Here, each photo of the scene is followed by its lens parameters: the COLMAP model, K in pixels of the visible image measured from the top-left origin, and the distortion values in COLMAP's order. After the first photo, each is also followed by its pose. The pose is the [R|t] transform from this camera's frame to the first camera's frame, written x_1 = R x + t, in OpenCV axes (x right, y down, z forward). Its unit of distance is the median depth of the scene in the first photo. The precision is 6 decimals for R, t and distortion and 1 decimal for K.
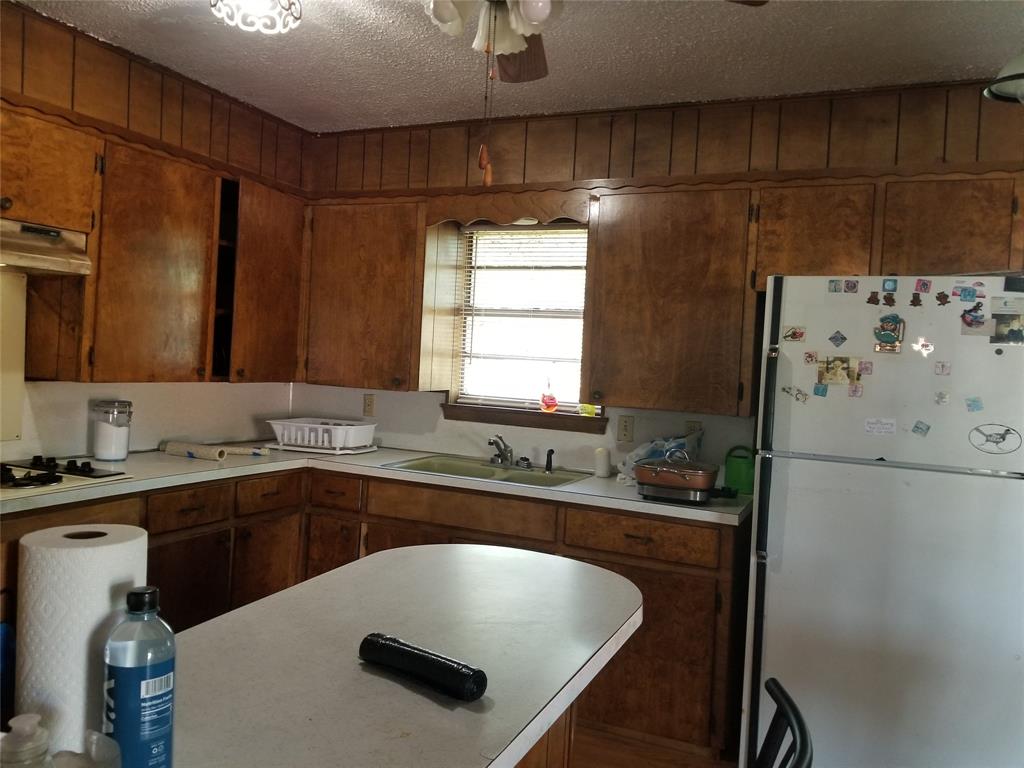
lens RADIAL K [[813.2, 0, 488.3], [0, 813.2, 362.8], [0, 0, 1]] dist [0.069239, -0.144090]
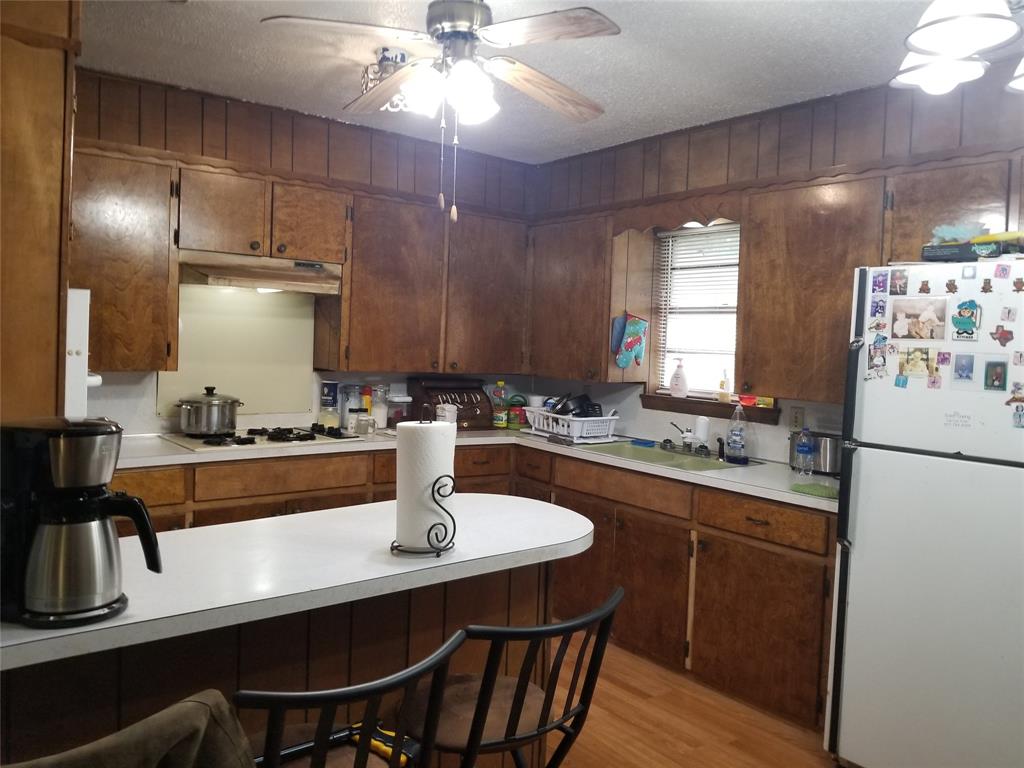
lens RADIAL K [[813.2, 0, 488.3], [0, 813.2, 362.8], [0, 0, 1]] dist [0.069239, -0.144090]
pose [[0.876632, -0.003180, -0.481152, 0.374908], [0.001188, 0.999989, -0.004445, 0.015103], [0.481161, 0.003324, 0.876626, -0.088881]]
